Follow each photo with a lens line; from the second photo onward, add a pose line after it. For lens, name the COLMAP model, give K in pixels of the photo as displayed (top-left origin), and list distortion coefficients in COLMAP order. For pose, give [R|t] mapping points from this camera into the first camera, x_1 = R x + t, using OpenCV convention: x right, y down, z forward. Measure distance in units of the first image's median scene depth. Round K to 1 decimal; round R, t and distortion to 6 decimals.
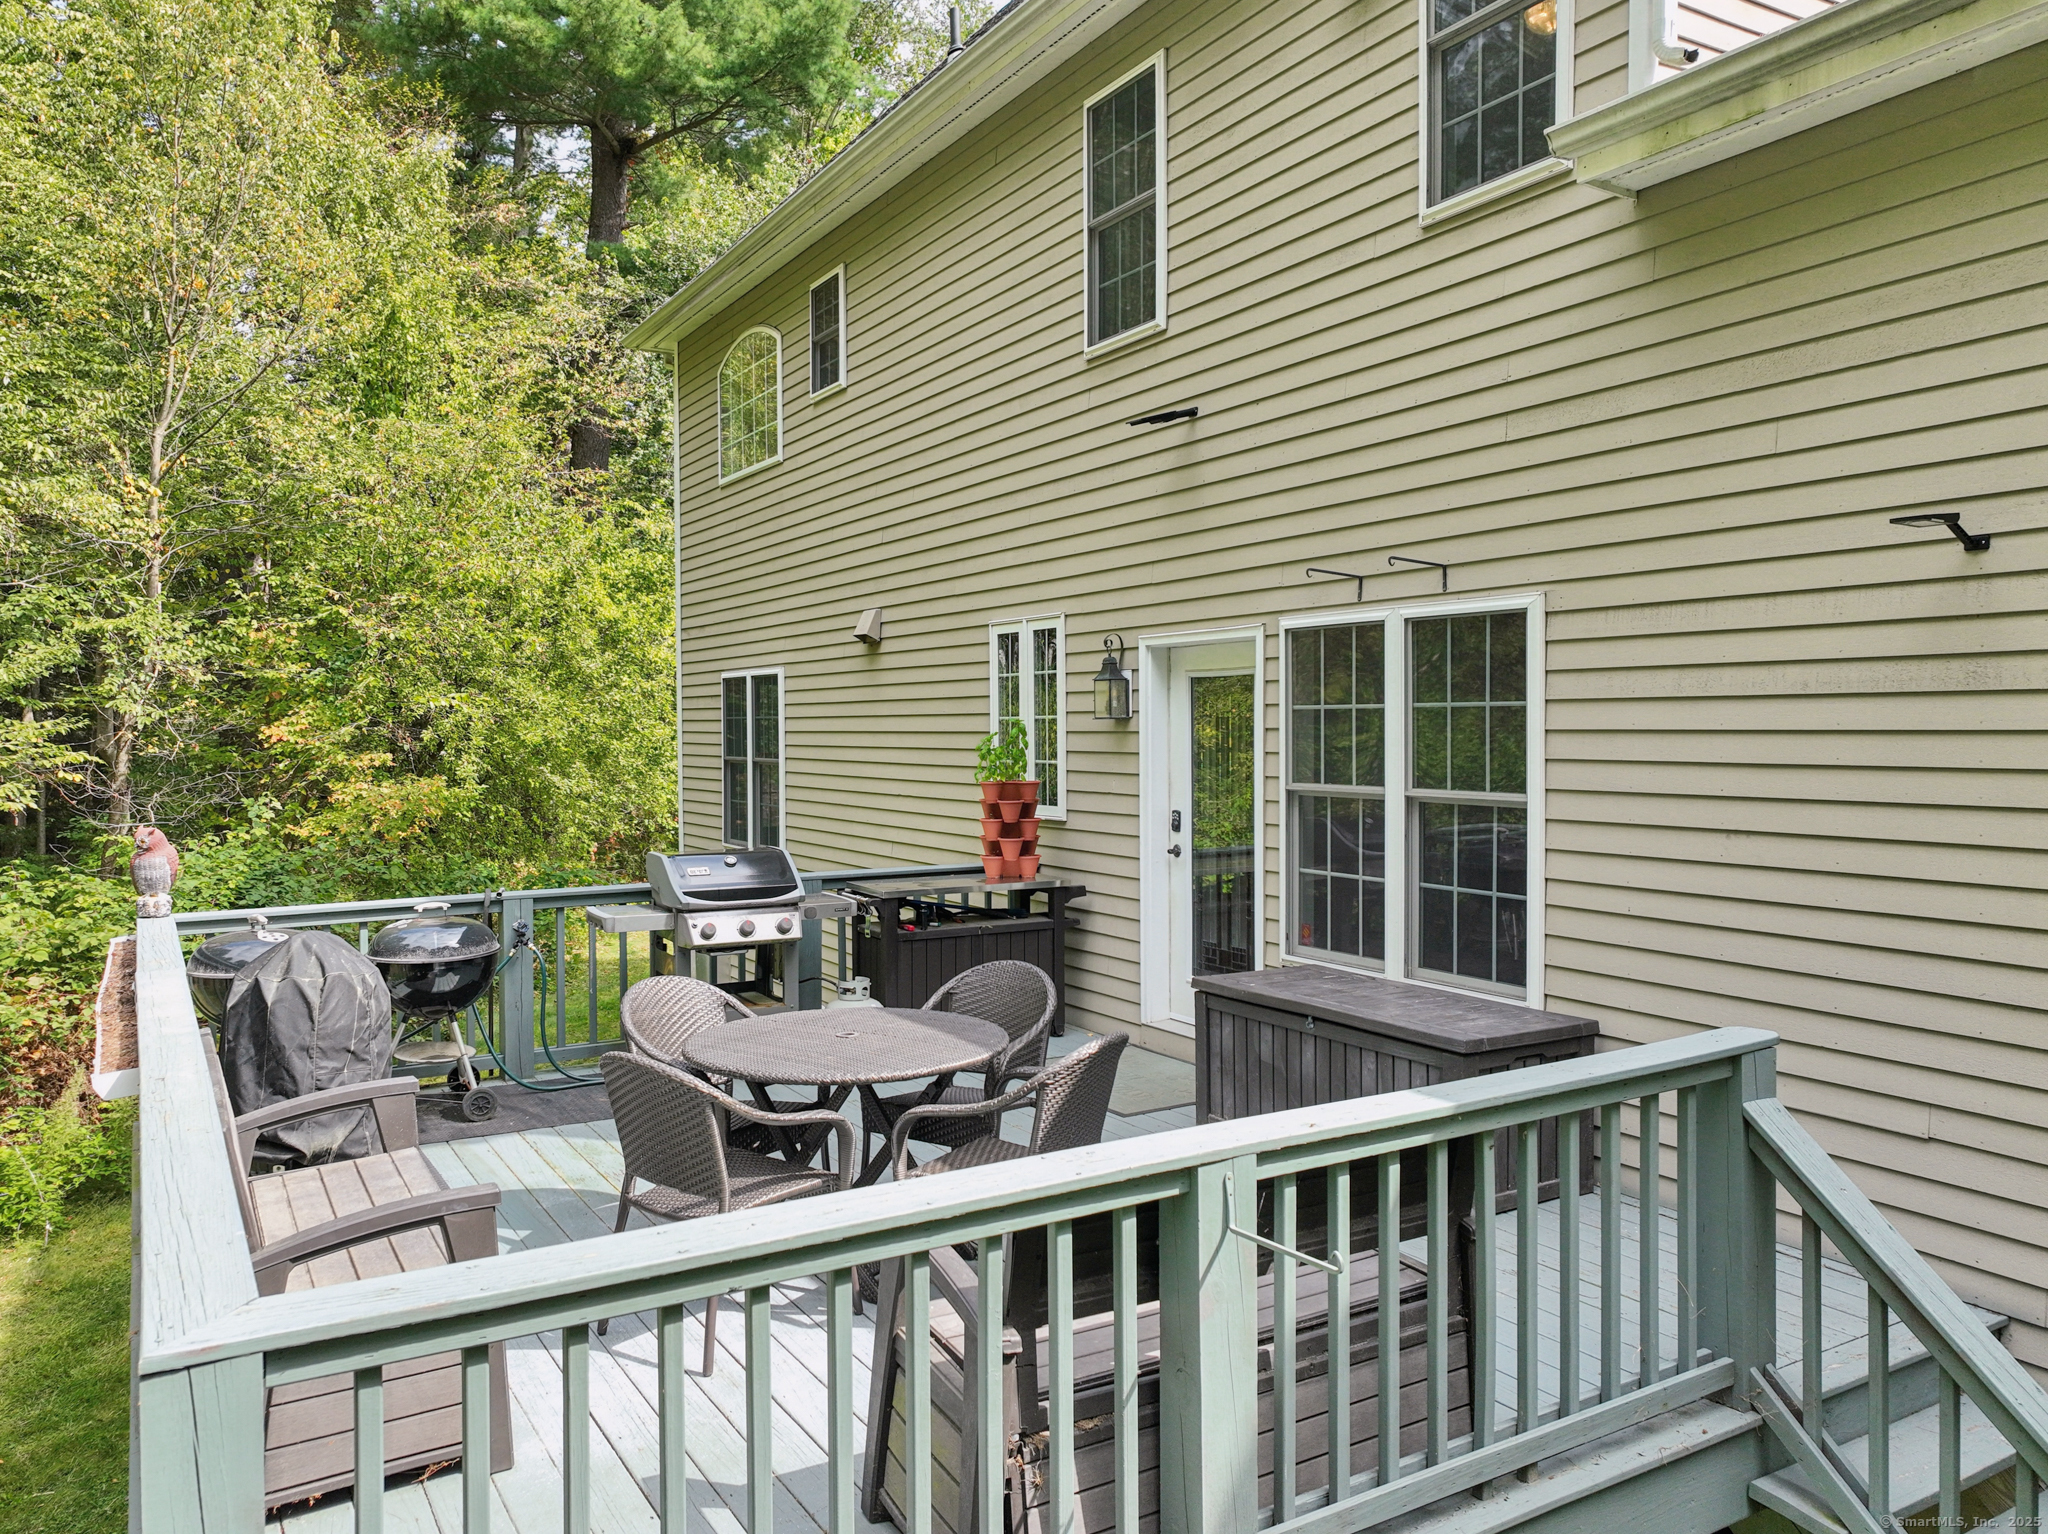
lens RADIAL K [[1451.6, 0, 1024.0], [0, 1451.6, 767.0], [0, 0, 1]] dist [-0.000162, -0.000633]
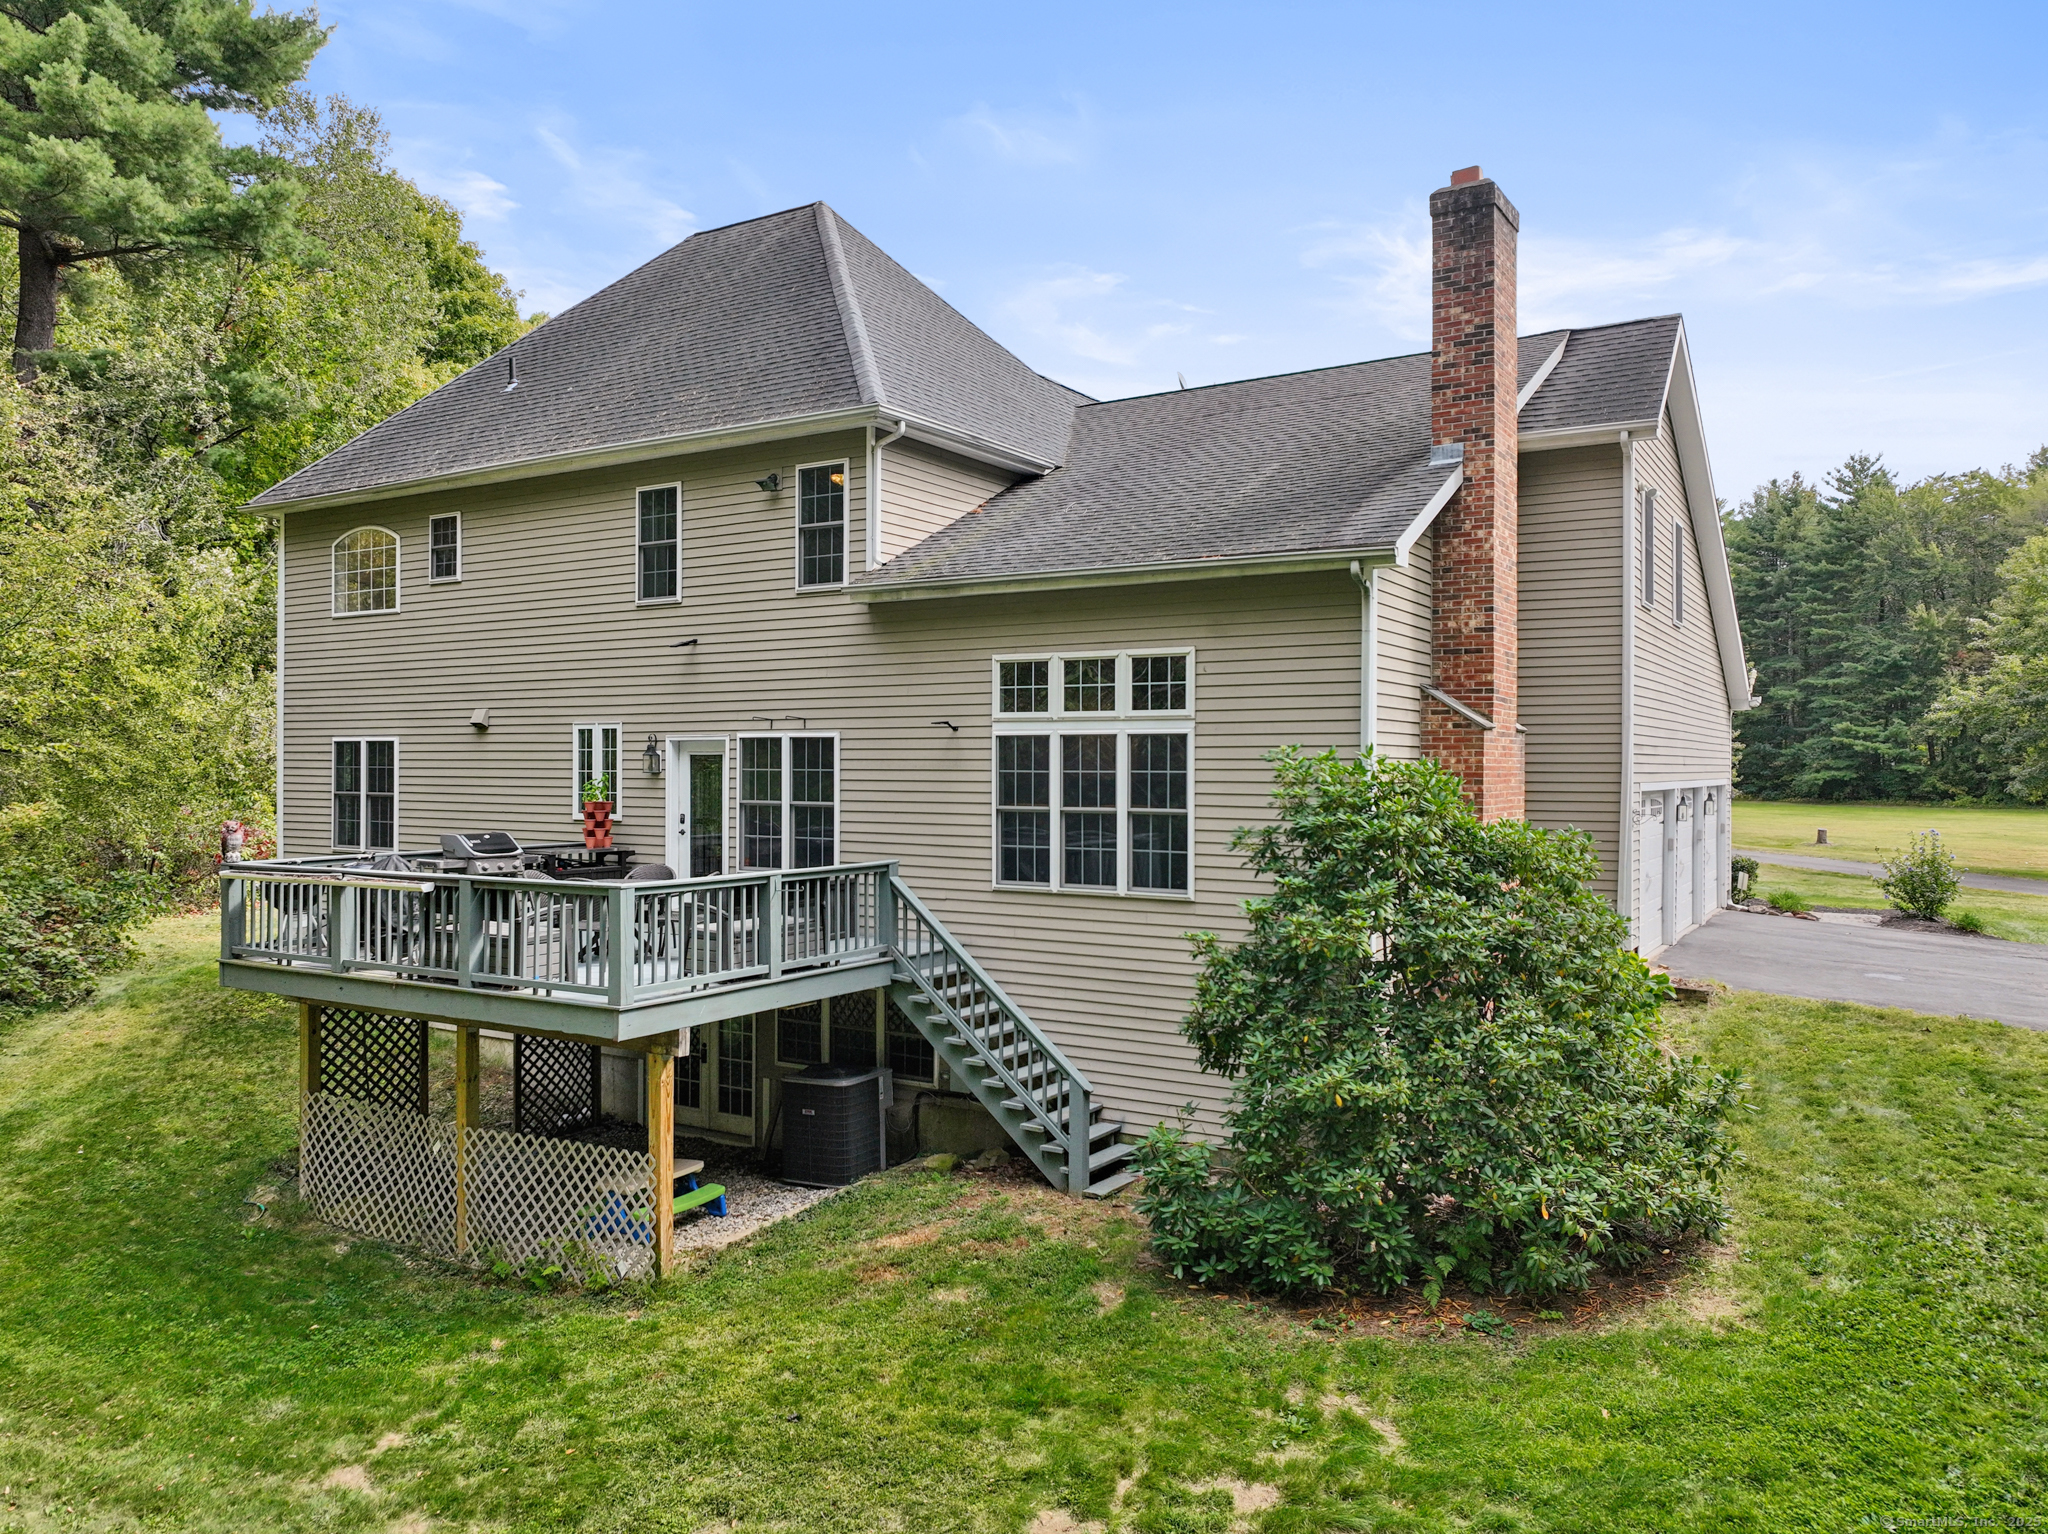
lens RADIAL K [[1451.6, 0, 1024.0], [0, 1451.6, 767.0], [0, 0, 1]] dist [-0.000162, -0.000633]
pose [[0.888708, 0.008719, 0.458391, -0.473191], [0.004386, 0.999612, -0.027515, 0.022331], [-0.458453, 0.026463, 0.888324, -1.281575]]
